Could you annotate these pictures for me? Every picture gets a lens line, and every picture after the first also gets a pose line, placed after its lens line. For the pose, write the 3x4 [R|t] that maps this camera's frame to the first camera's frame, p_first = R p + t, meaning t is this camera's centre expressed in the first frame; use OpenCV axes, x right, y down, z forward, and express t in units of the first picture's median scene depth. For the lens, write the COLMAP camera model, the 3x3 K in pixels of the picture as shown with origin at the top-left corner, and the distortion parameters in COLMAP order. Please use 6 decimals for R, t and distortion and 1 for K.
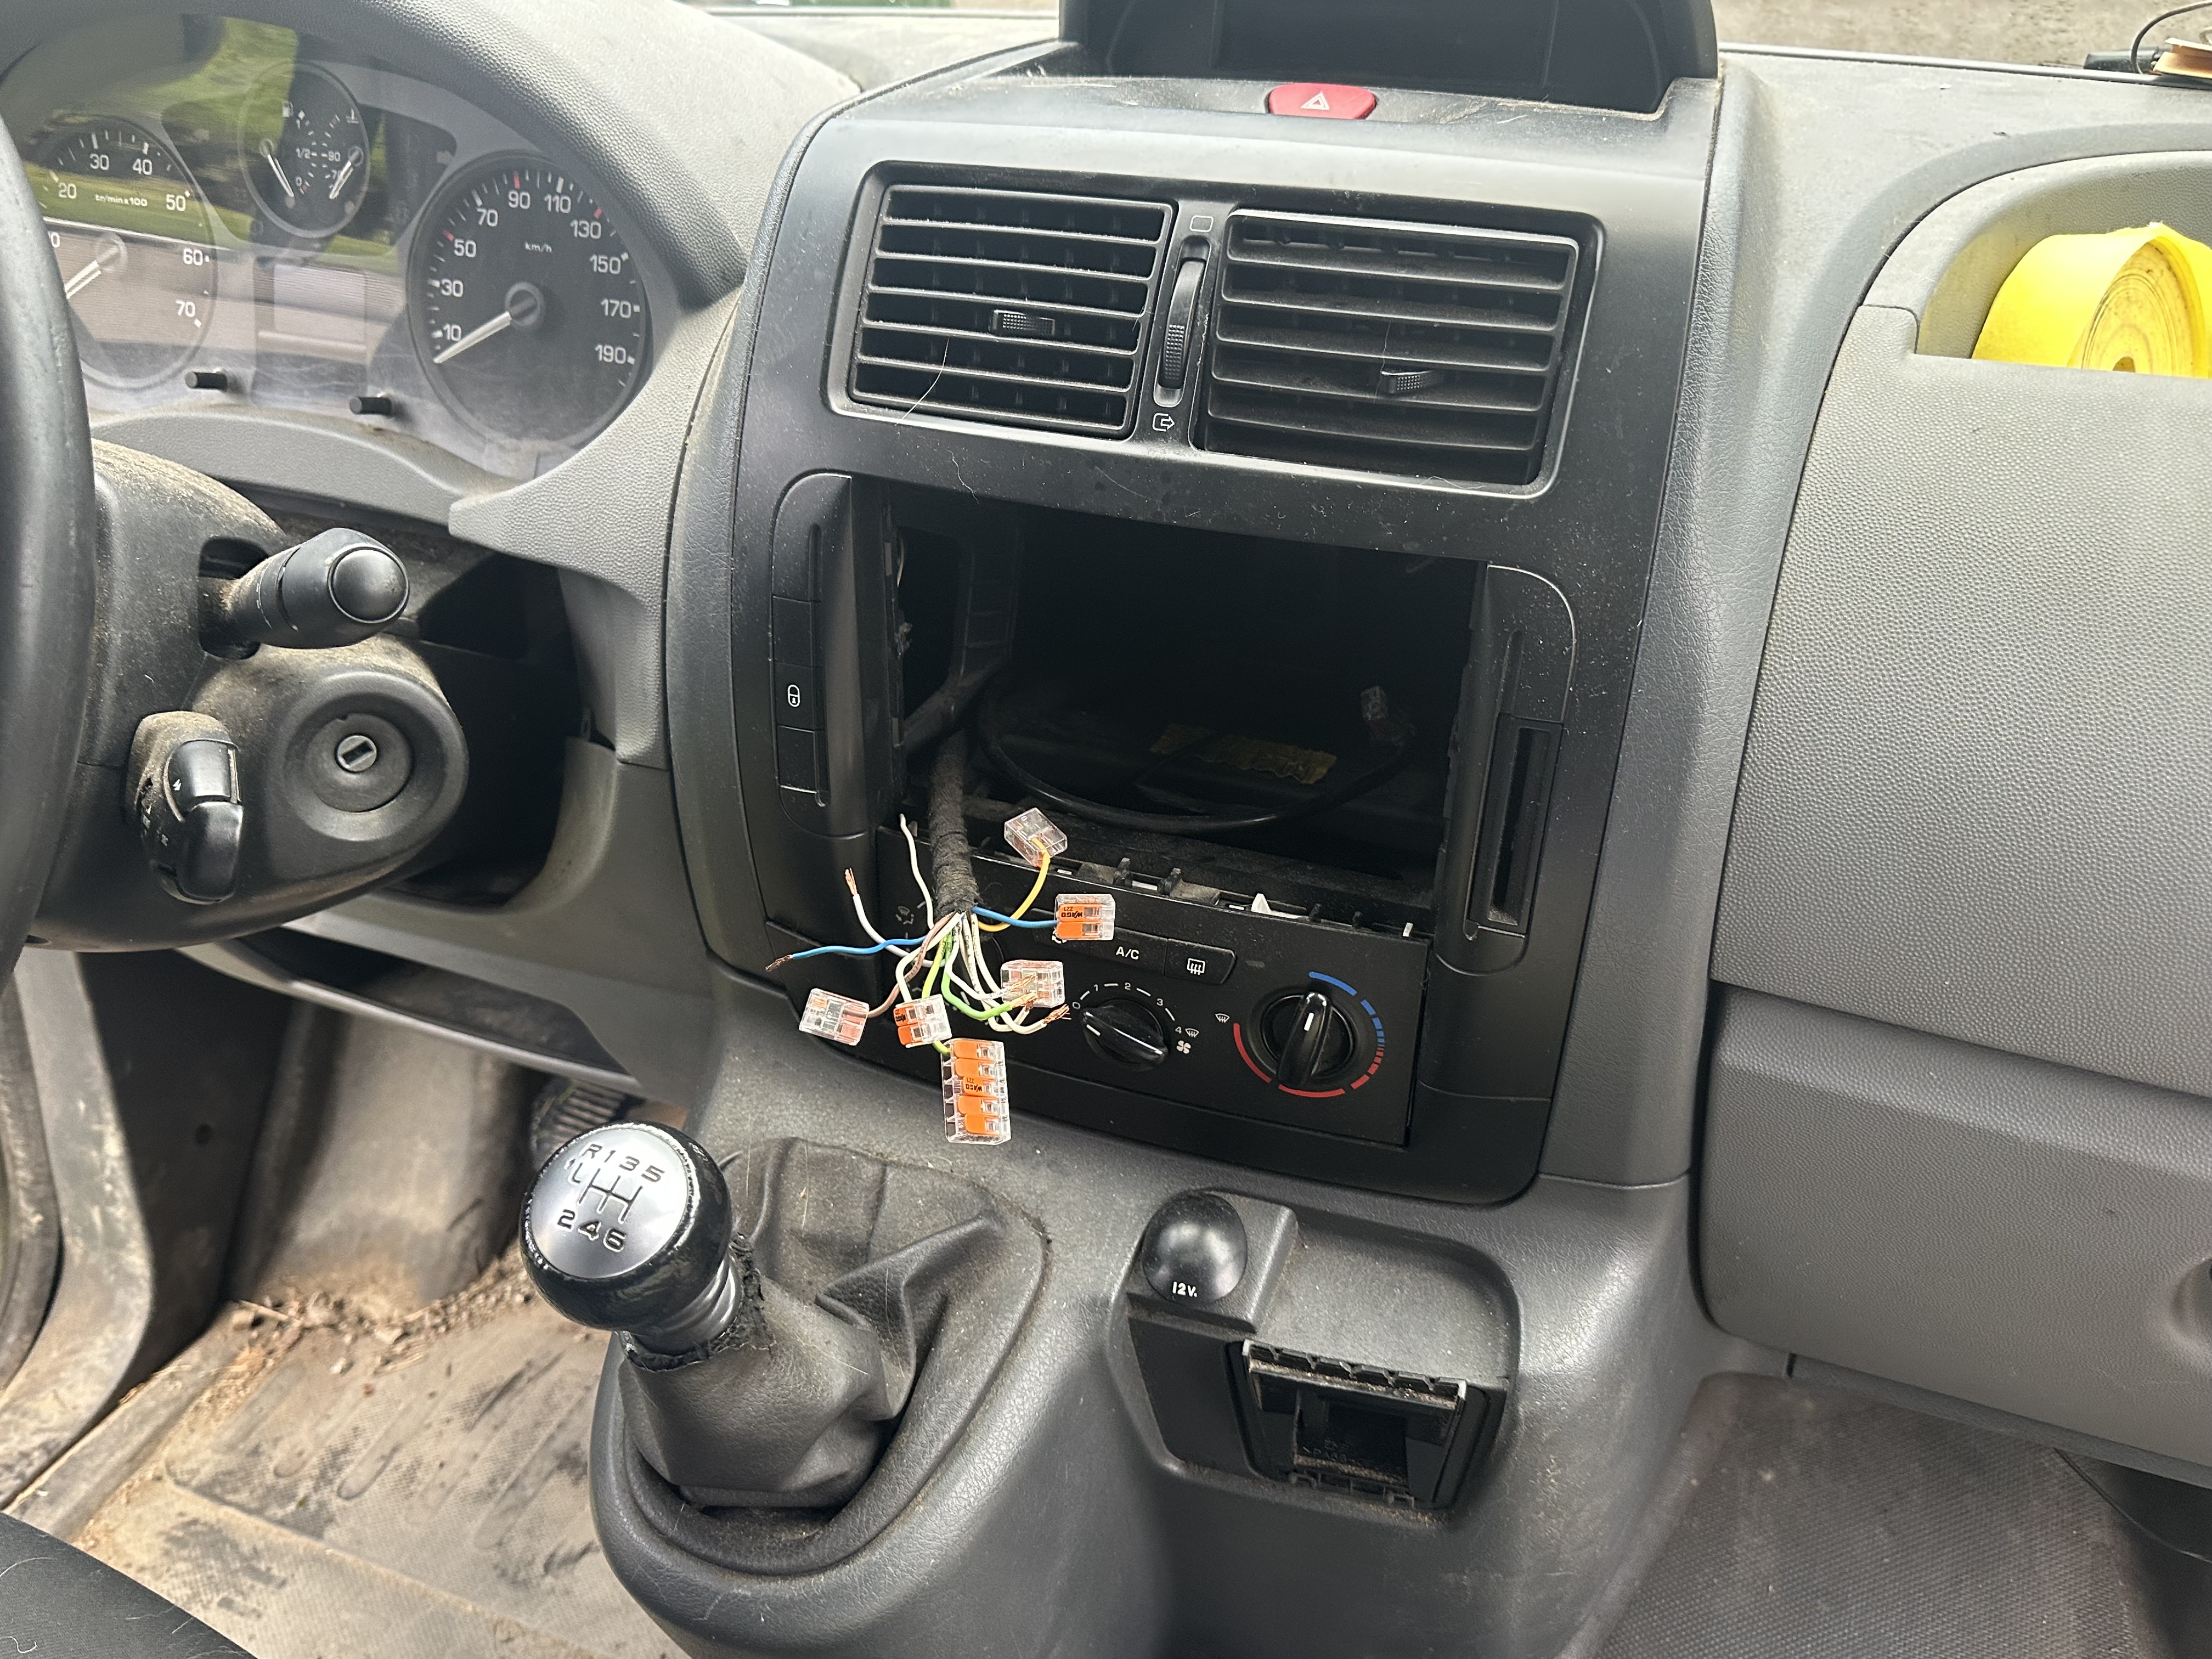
lens RADIAL K [[1710.3, 0, 1107.2], [0, 1710.3, 768.7], [0, 0, 1]] dist [0.001846, -0.043433]
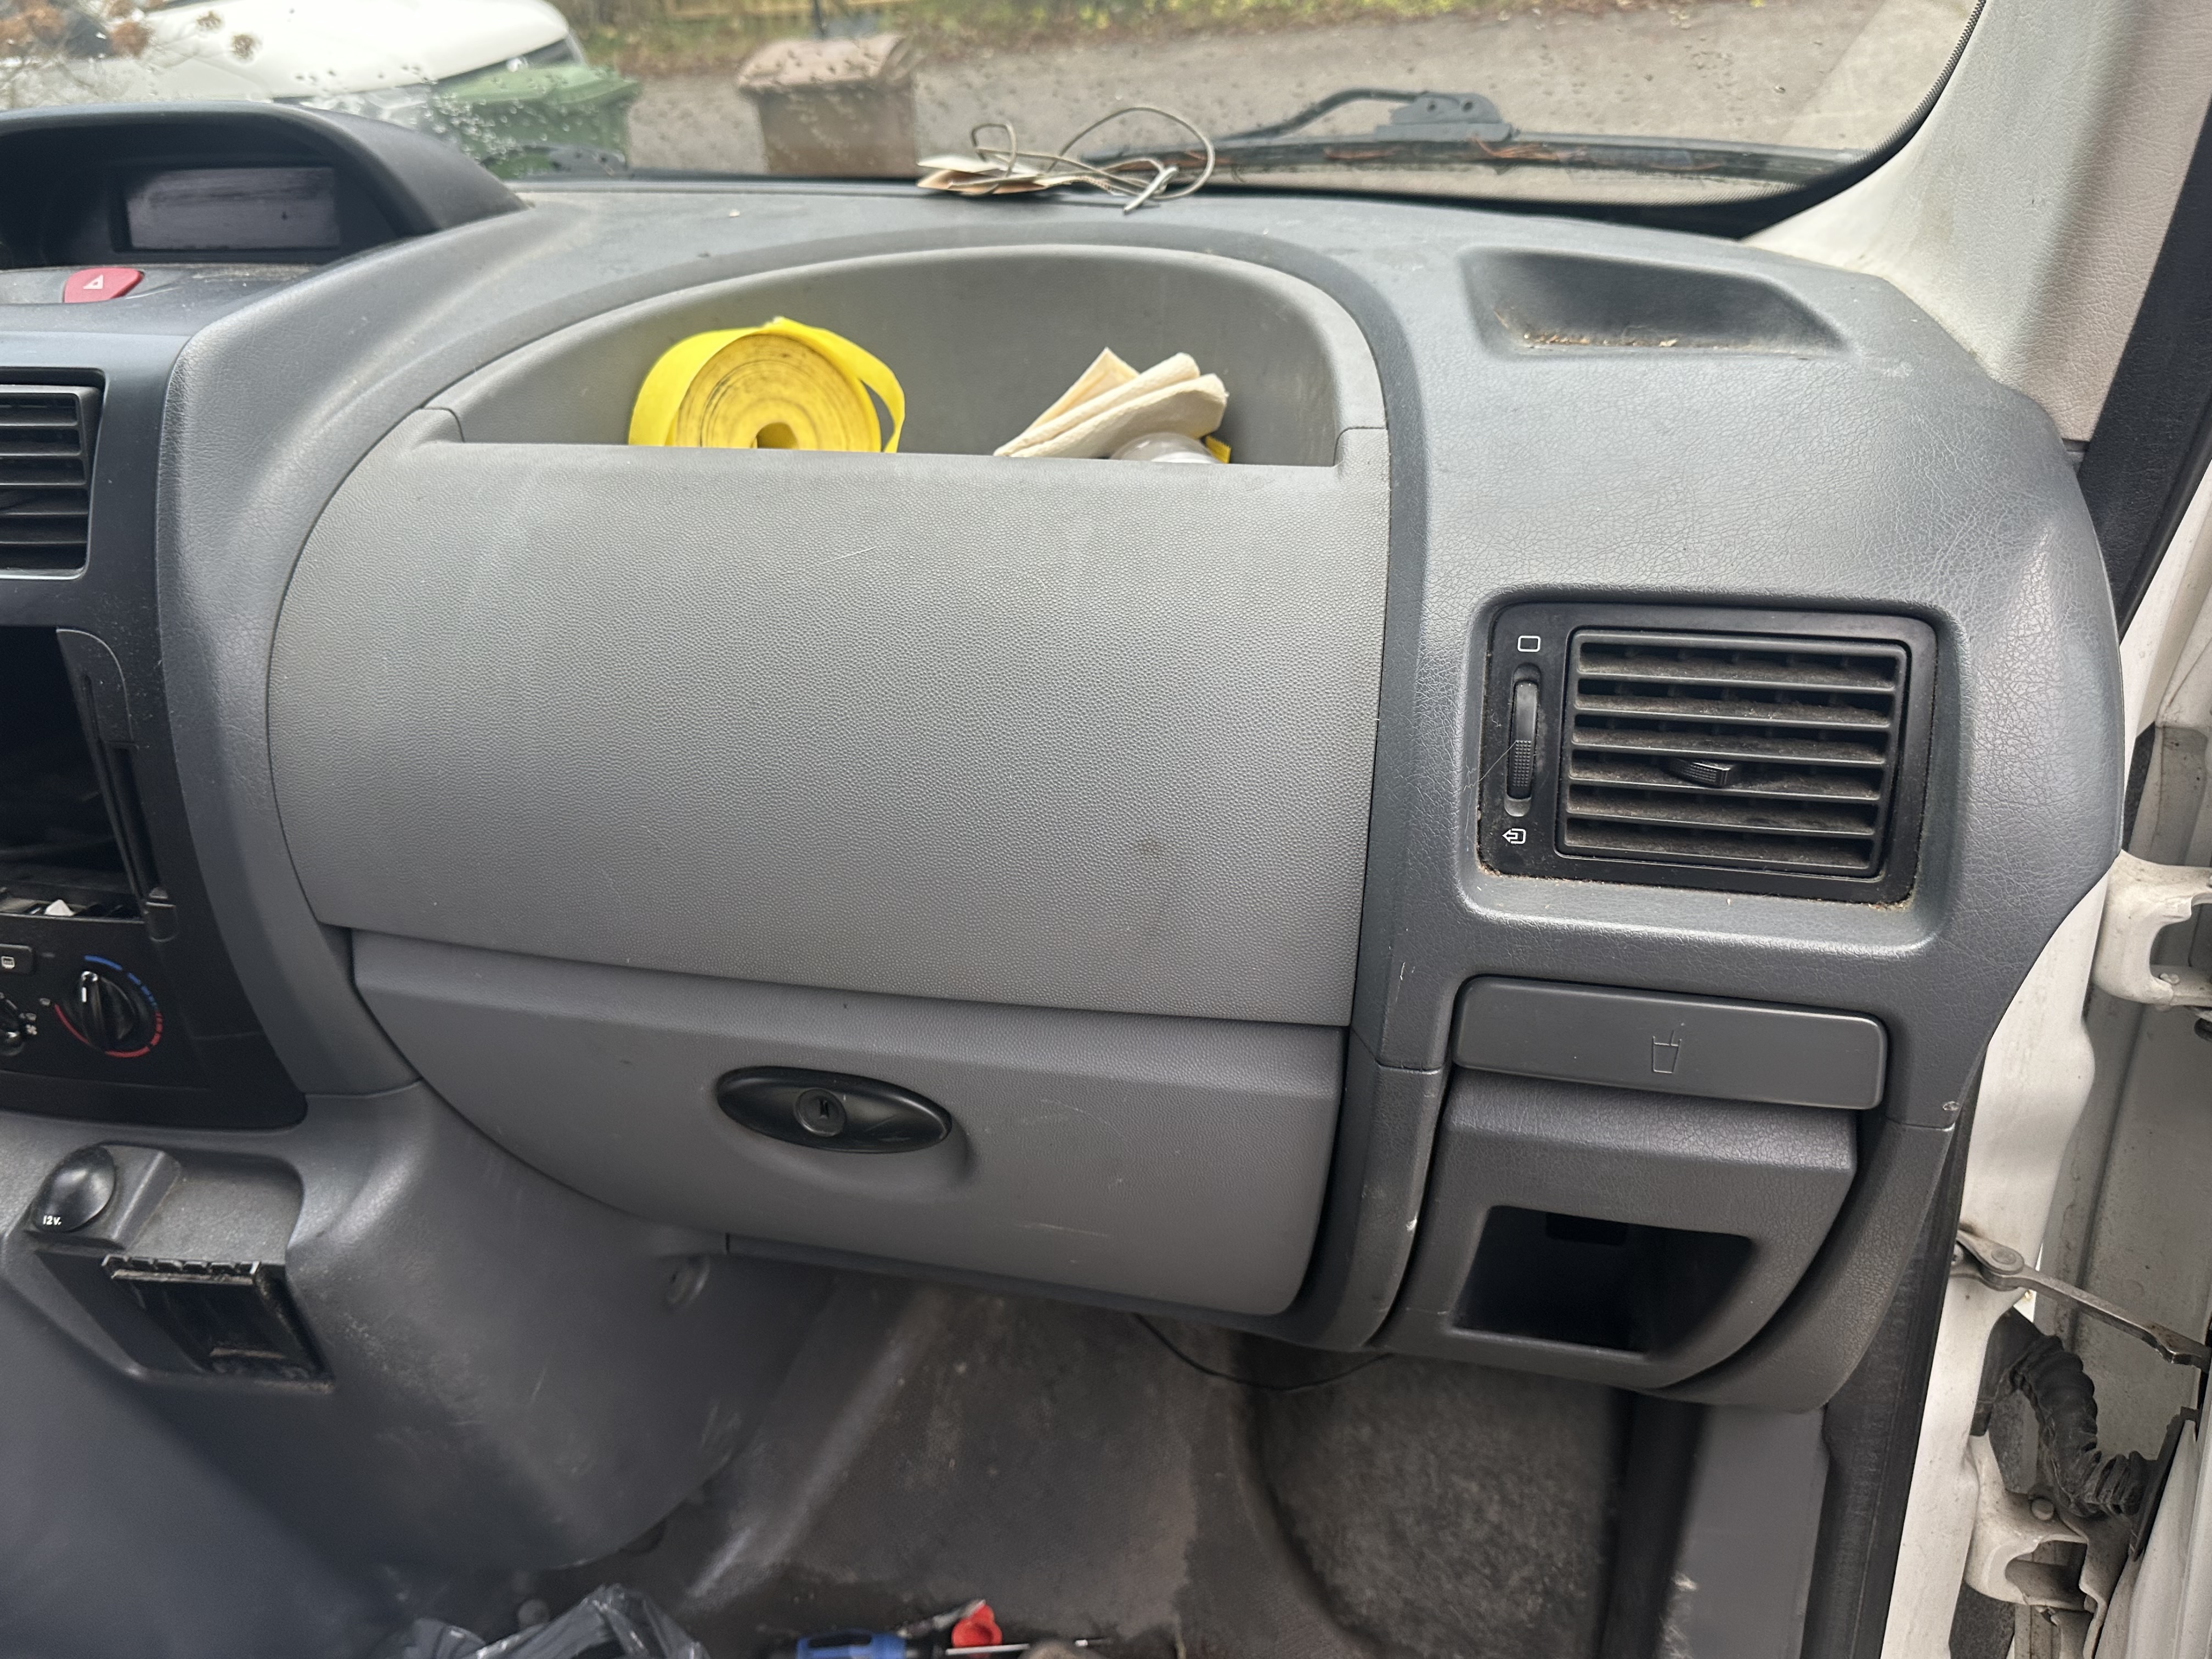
lens RADIAL K [[1649.0, 0, 1031.4], [0, 1649.0, 813.9], [0, 0, 1]] dist [0.074946, -0.152089]
pose [[0.991060, -0.103775, 0.083844, 0.686931], [0.105329, 0.994335, -0.014309, 0.098706], [-0.081884, 0.023012, 0.996376, -0.289876]]
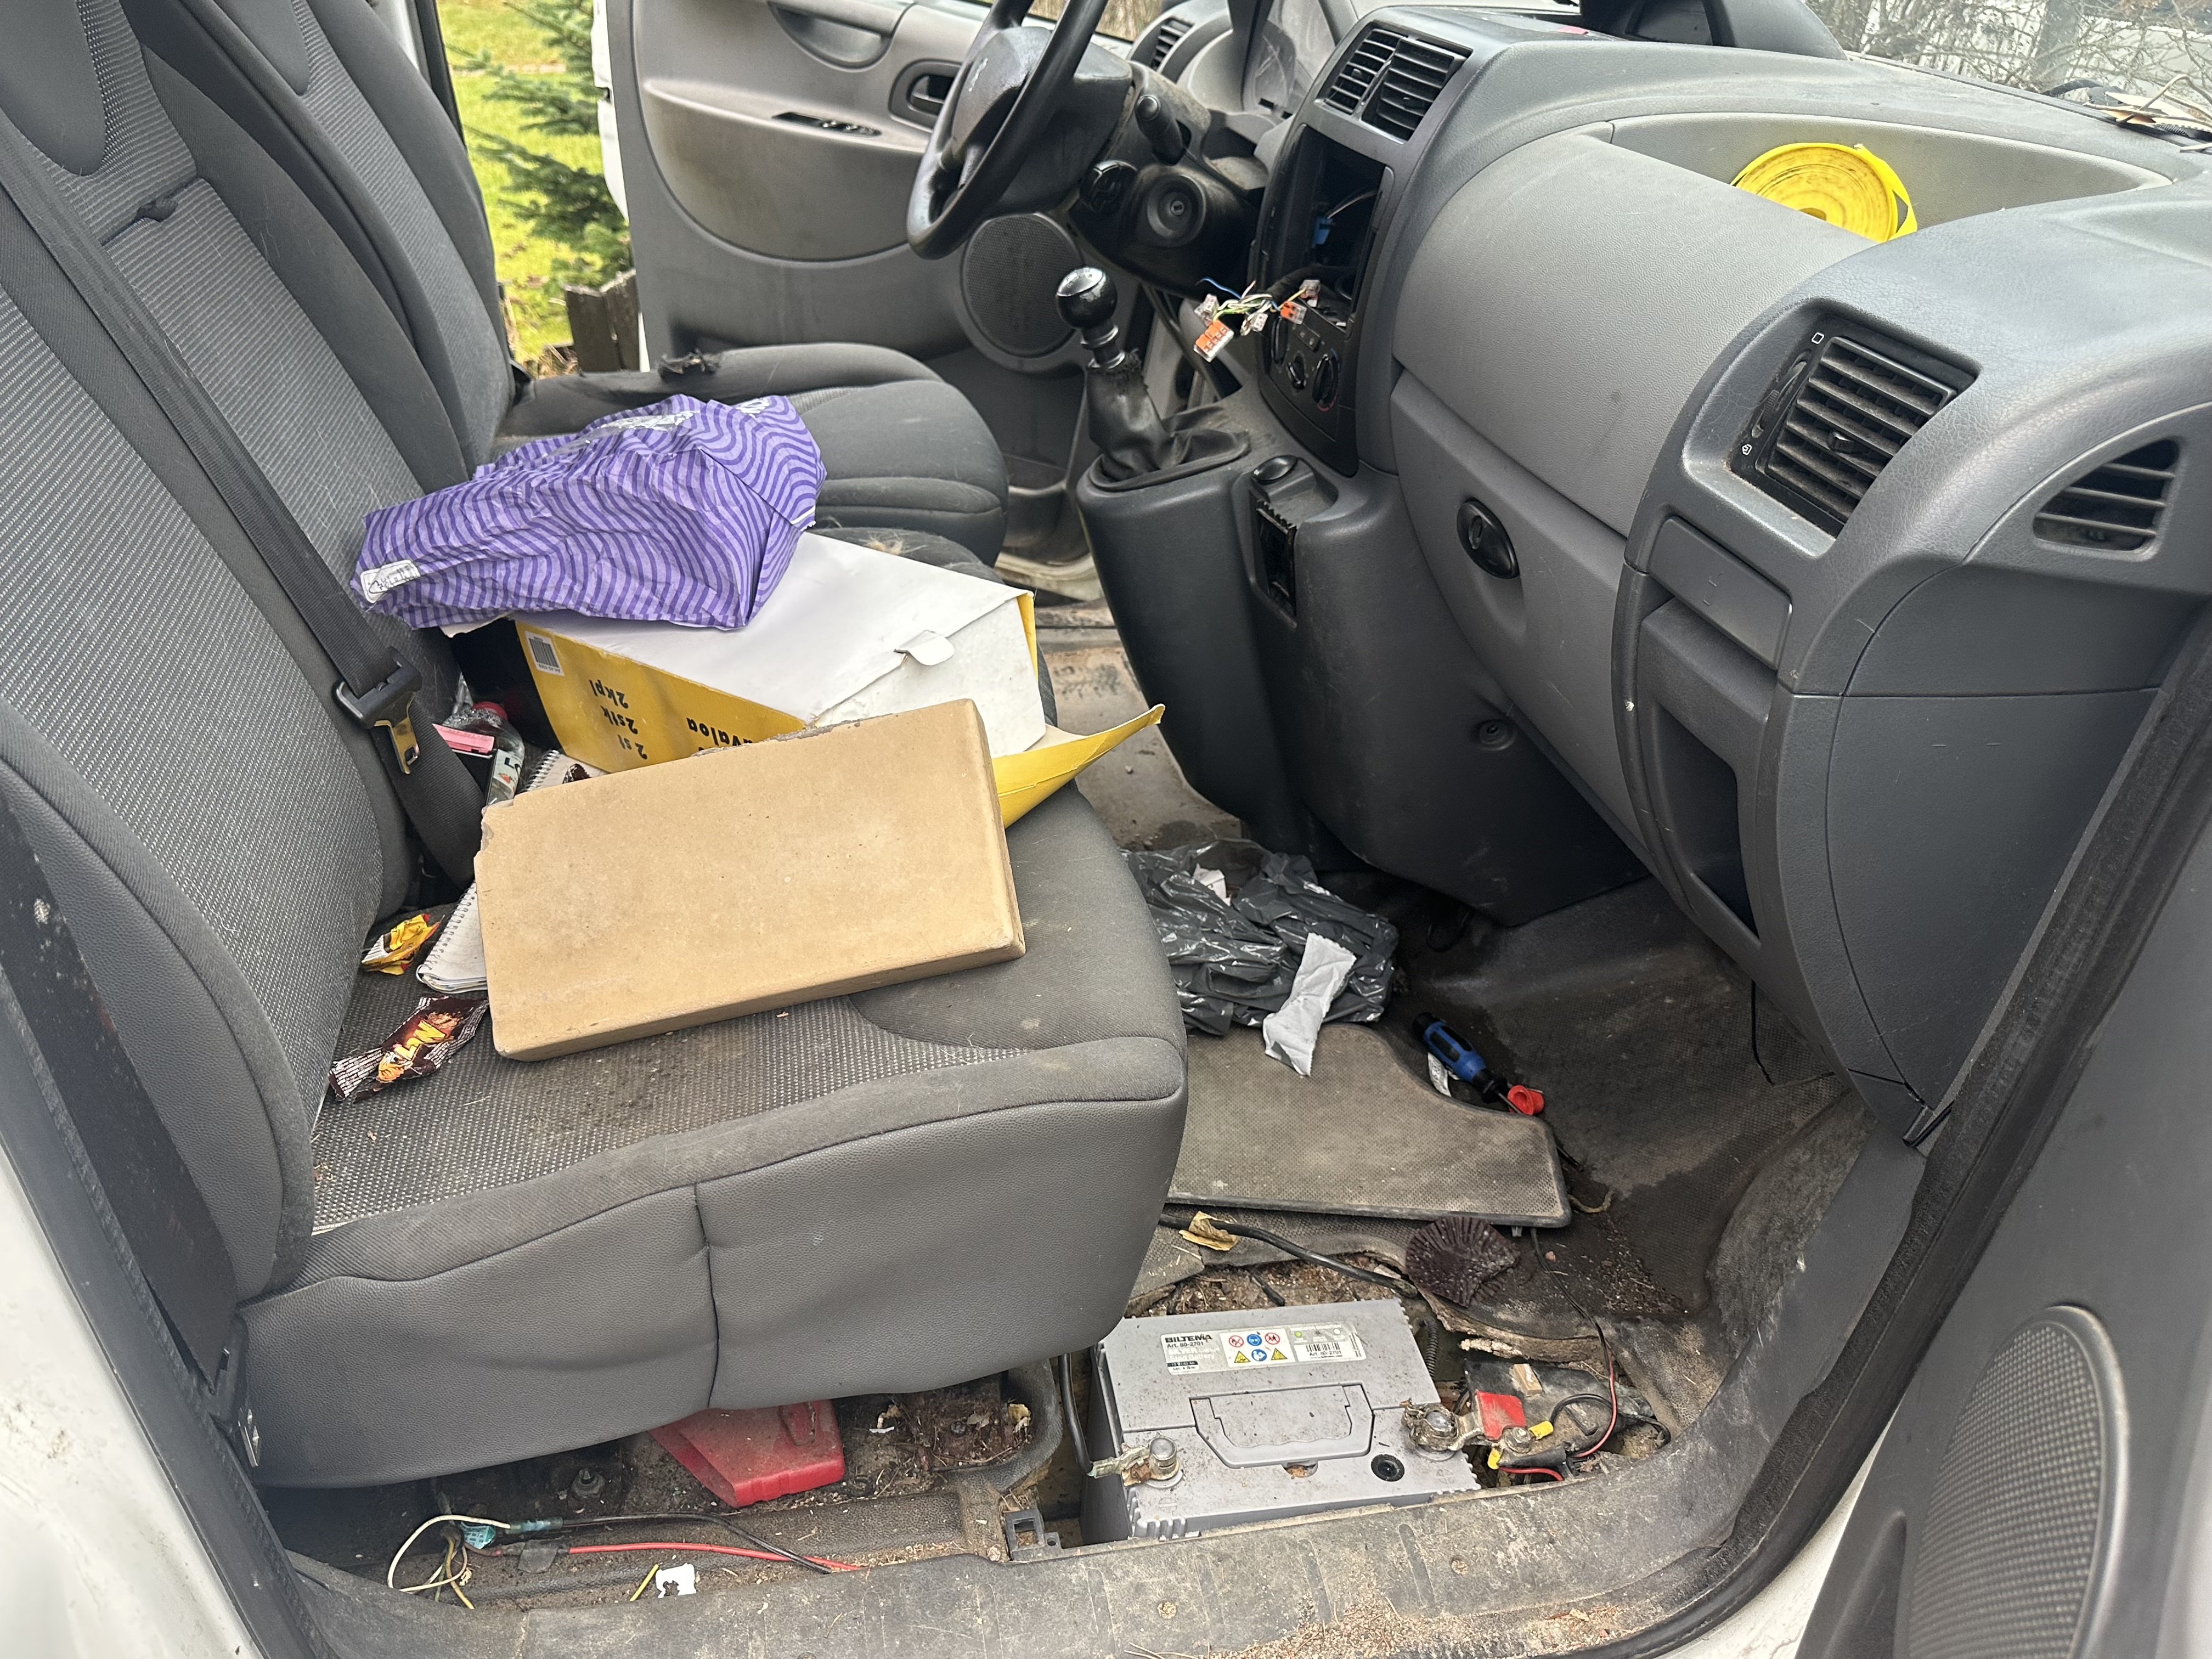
lens RADIAL K [[1669.0, 0, 1106.3], [0, 1669.0, 823.6], [0, 0, 1]] dist [0.187864, -0.393567]
pose [[0.541427, 0.448601, -0.711065, 2.042841], [-0.472032, 0.862070, 0.184449, 0.425064], [0.695732, 0.235780, 0.678502, -0.771619]]
